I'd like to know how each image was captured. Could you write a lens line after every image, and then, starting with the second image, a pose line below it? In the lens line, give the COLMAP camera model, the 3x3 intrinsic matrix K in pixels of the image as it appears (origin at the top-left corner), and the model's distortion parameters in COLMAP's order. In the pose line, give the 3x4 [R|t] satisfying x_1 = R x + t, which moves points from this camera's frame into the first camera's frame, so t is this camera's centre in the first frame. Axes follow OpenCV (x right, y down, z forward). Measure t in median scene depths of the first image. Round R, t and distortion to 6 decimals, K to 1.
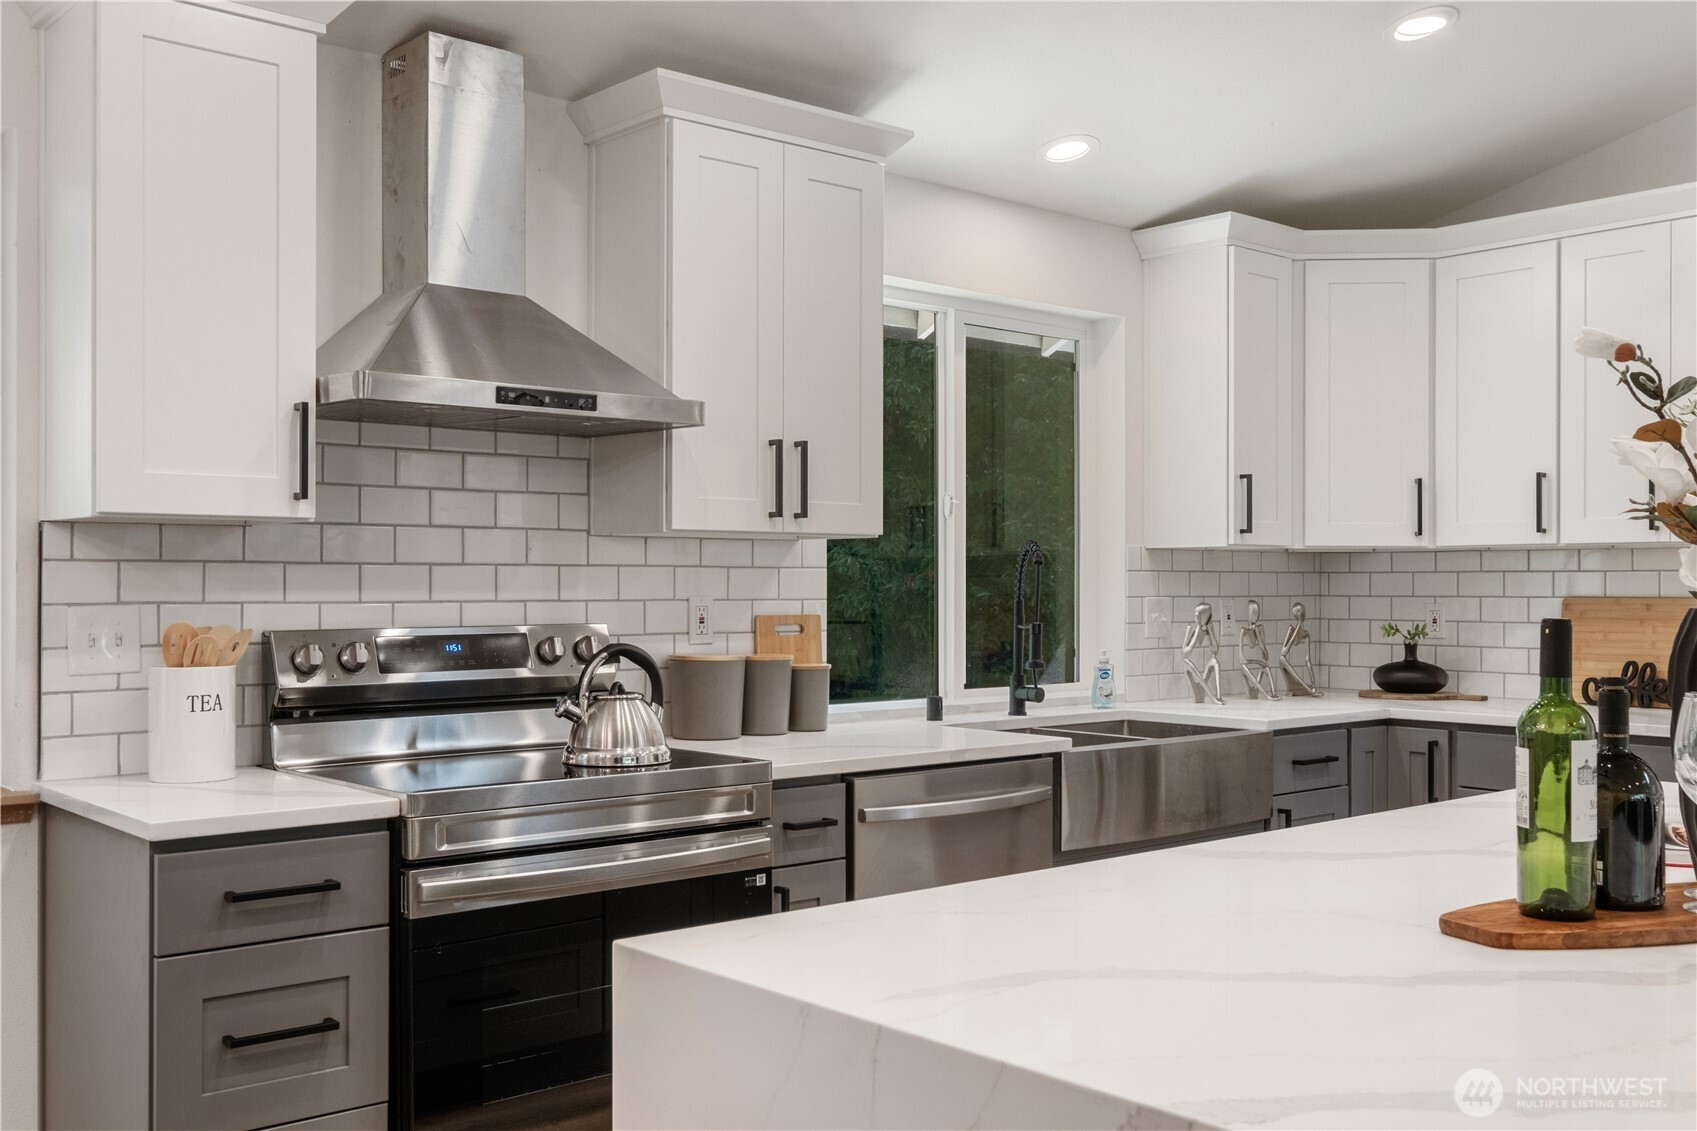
lens RADIAL K [[1692.1, 0, 851.5], [0, 1692.1, 570.7], [0, 0, 1]] dist [0.008477, 0.000000]
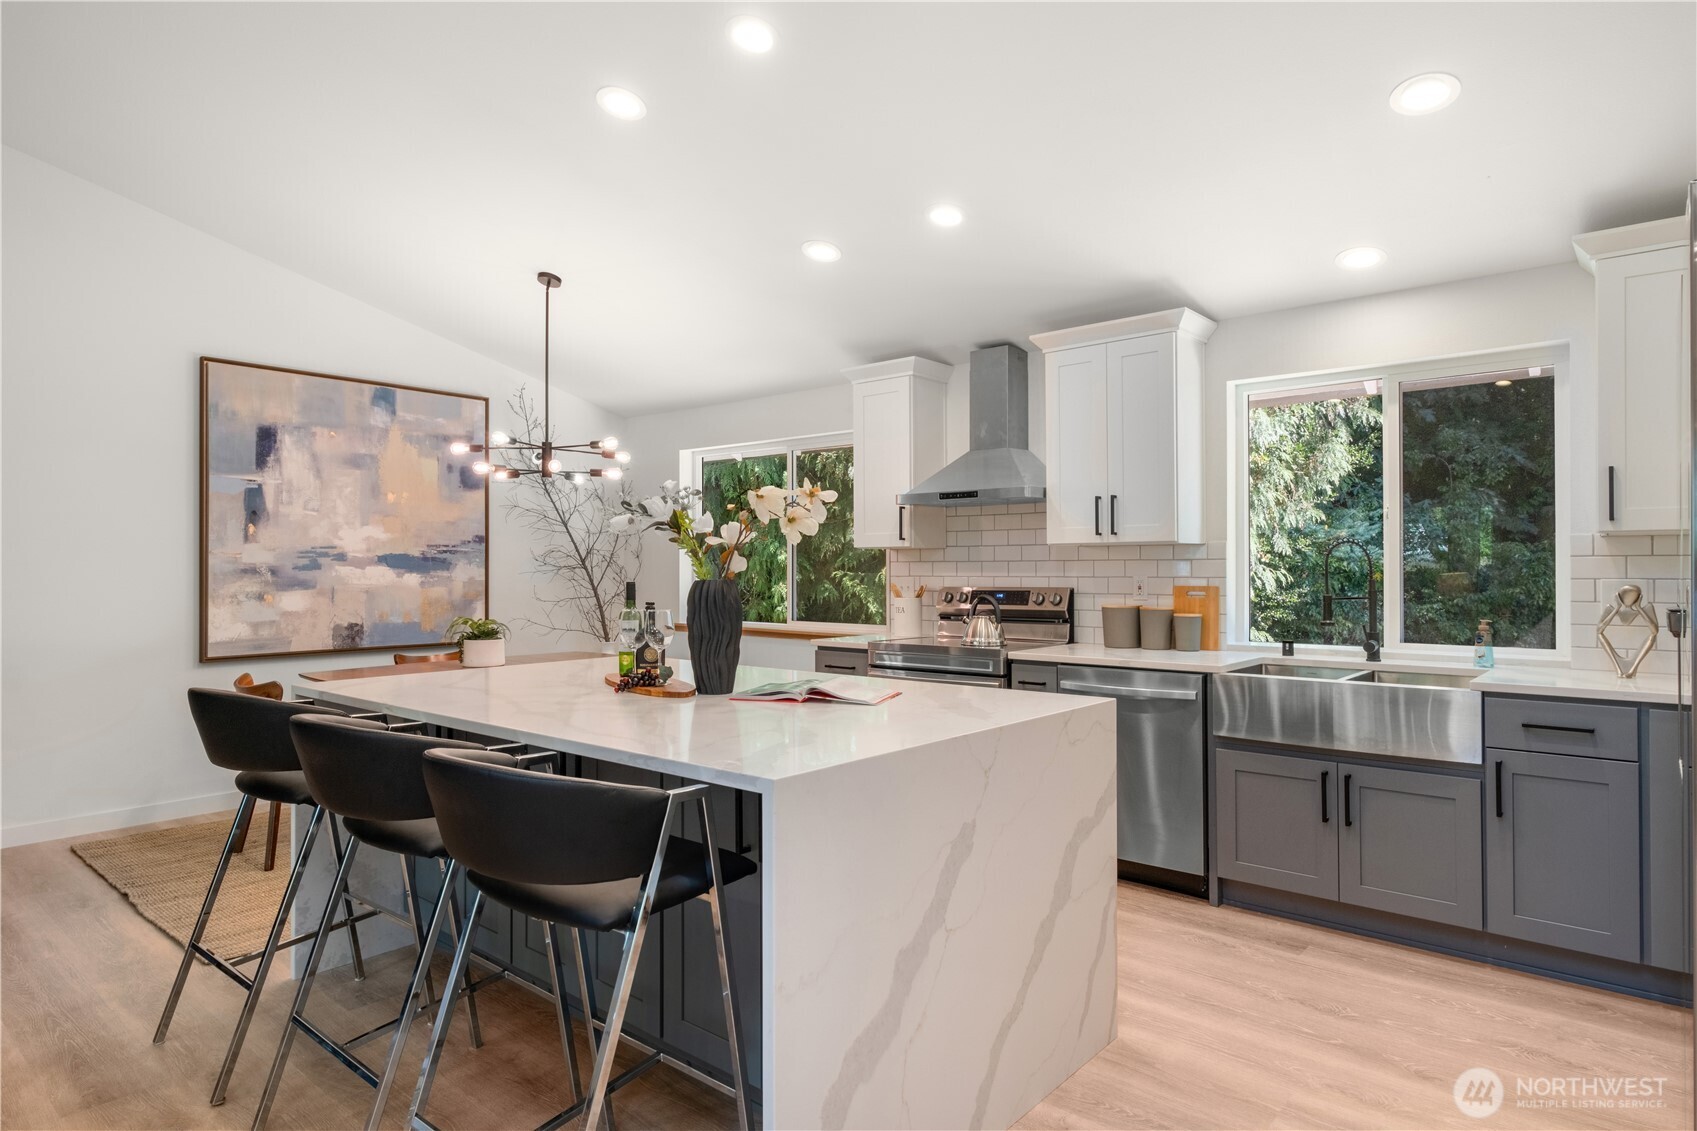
lens RADIAL K [[937.3, 0, 833.0], [0, 937.3, 562.7], [0, 0, 1]] dist [0.014141, 0.000606]
pose [[0.130900, -0.007158, -0.991370, 0.965365], [0.013798, 0.999890, -0.005398, 0.001881], [0.991300, -0.012972, 0.130984, 0.531708]]
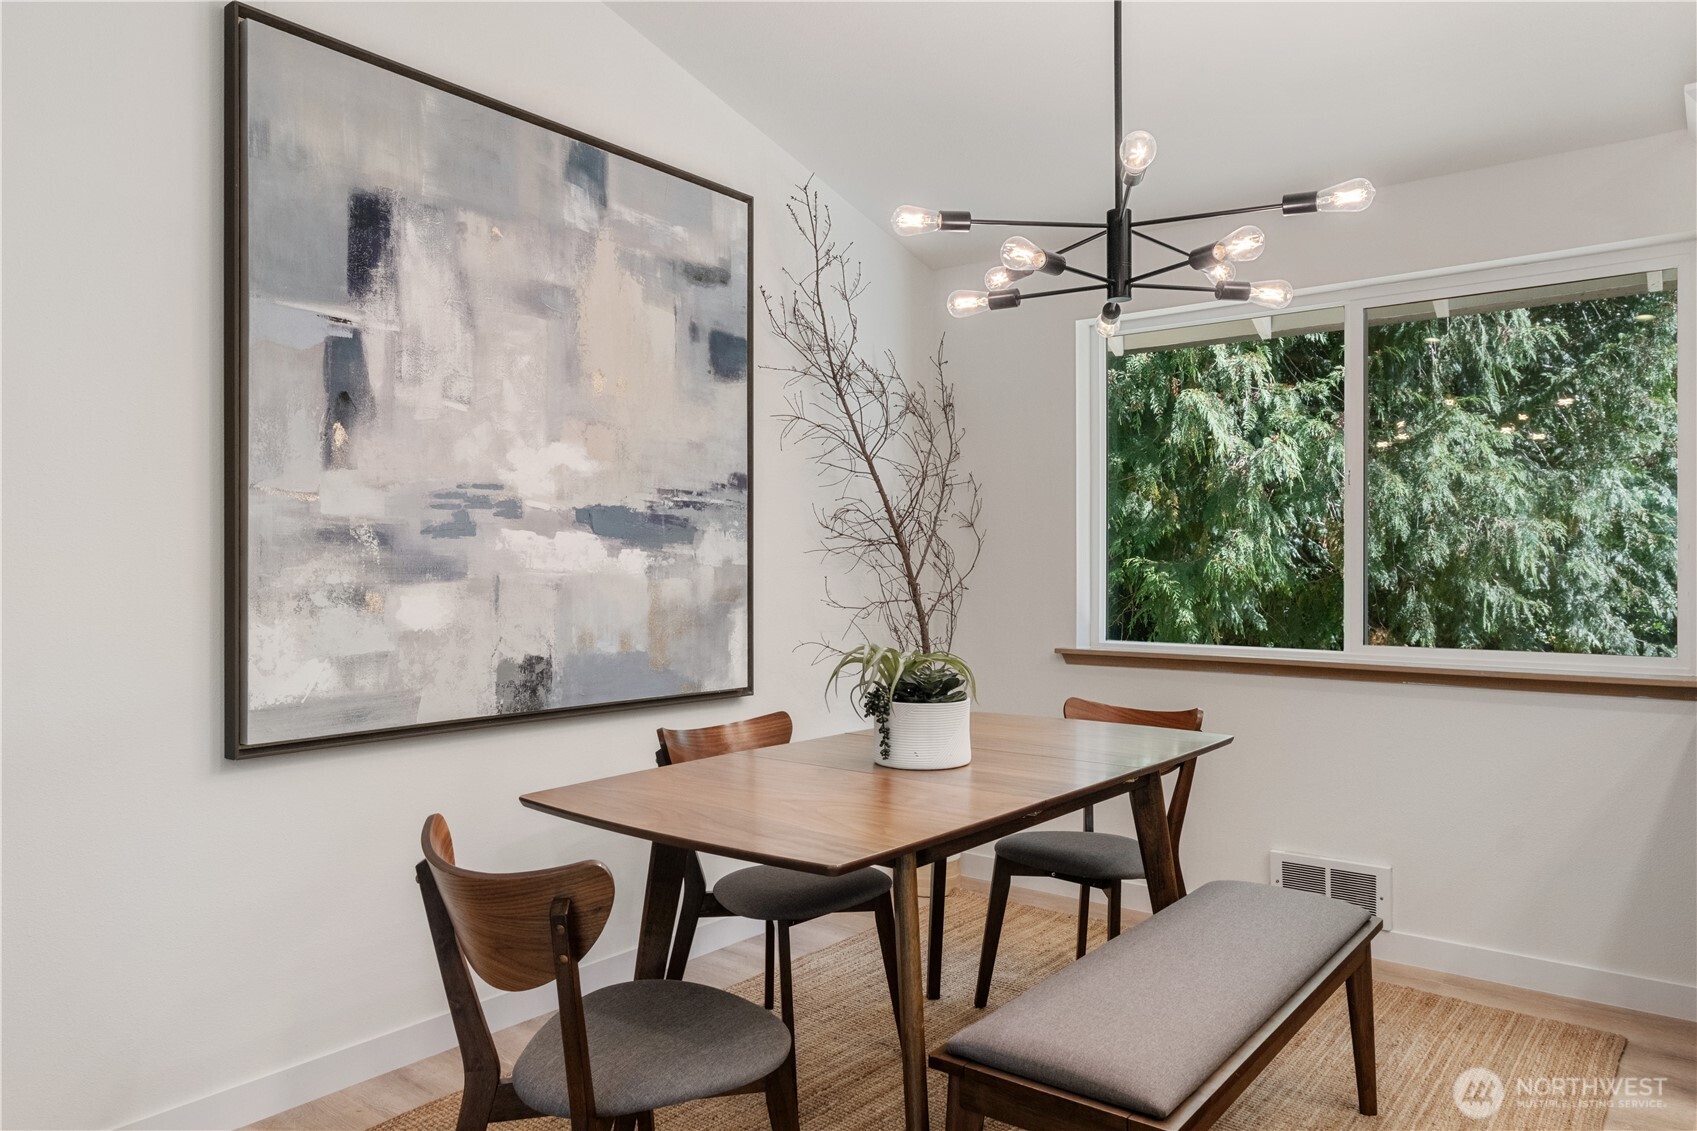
lens RADIAL K [[1121.4, 0, 850.1], [0, 1121.4, 564.3], [0, 0, 1]] dist [-0.001174, 0.008479]
pose [[0.174682, -0.004763, -0.984613, 0.273542], [0.013259, 0.999909, -0.002484, 0.017254], [0.984536, -0.012621, 0.174730, 0.091169]]
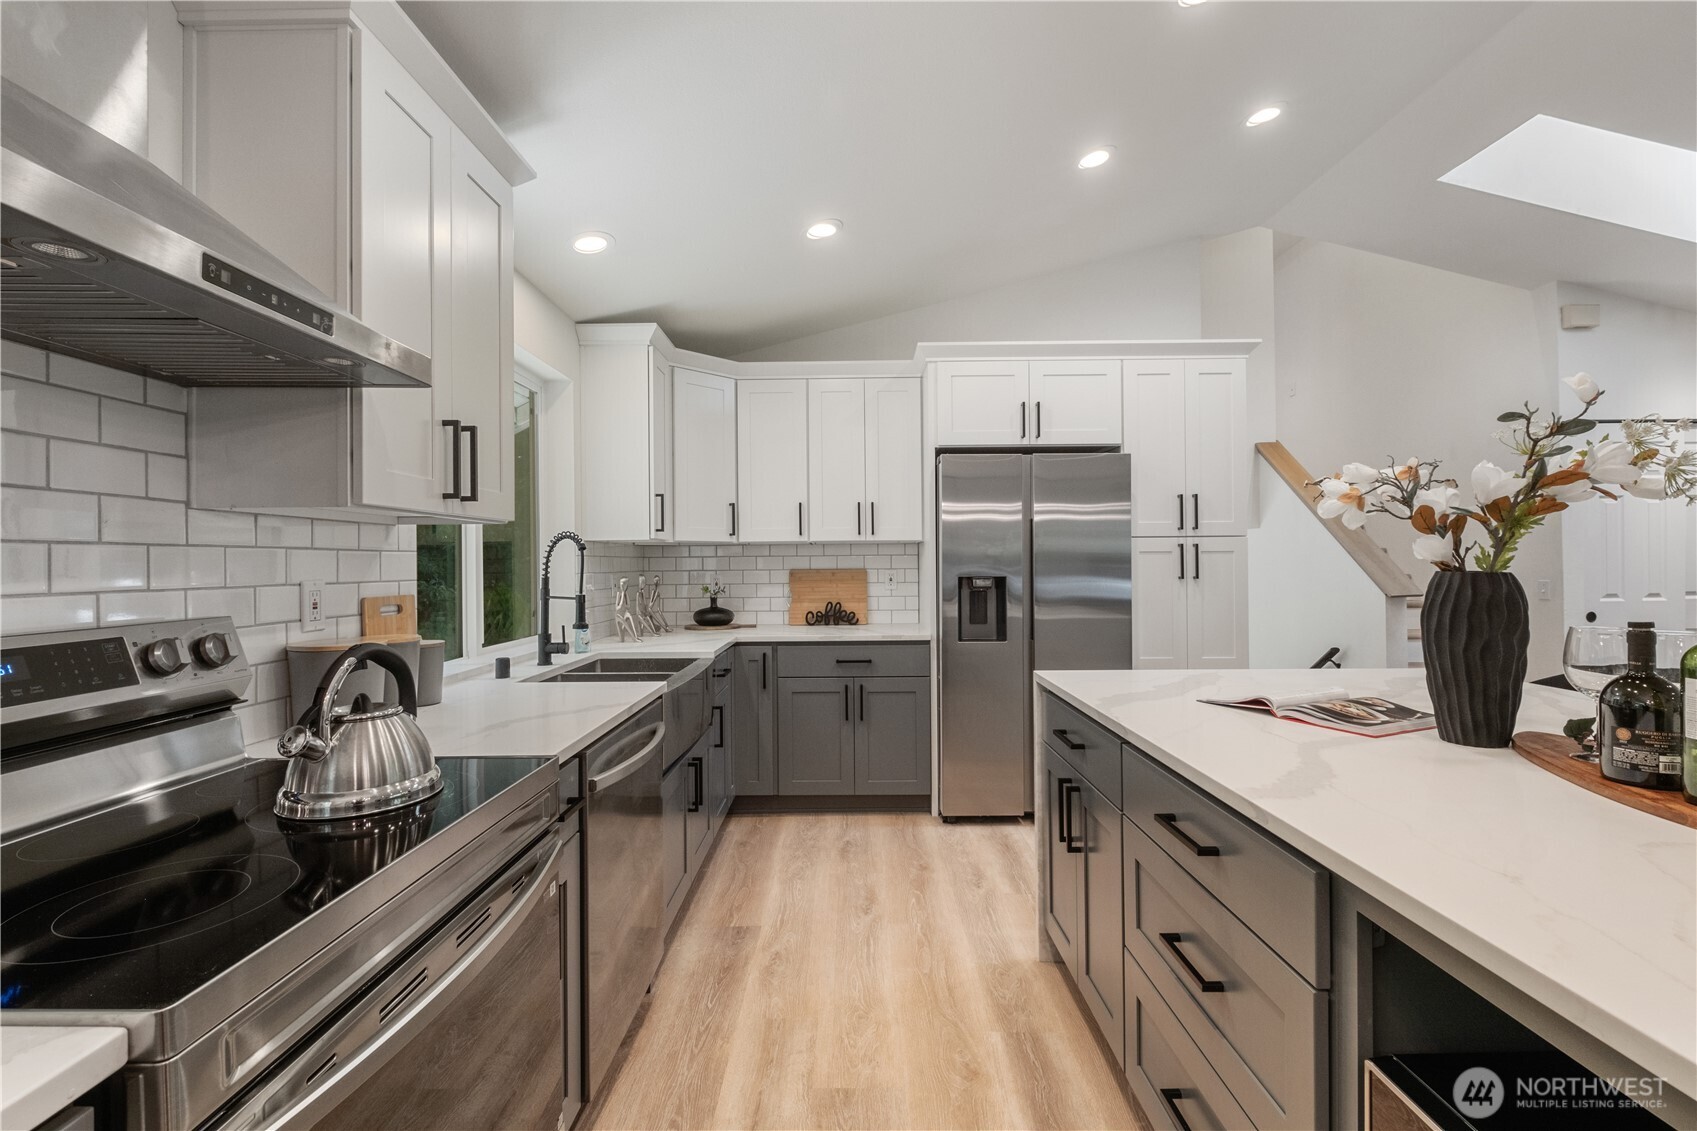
lens RADIAL K [[741.0, 0, 839.3], [0, 741.0, 559.0], [0, 0, 1]] dist [0.001822, -0.003396]
pose [[0.664044, -0.001347, 0.747692, -0.211047], [0.000799, 0.999999, 0.001091, 0.003226], [-0.747693, -0.000127, 0.664044, 0.526703]]
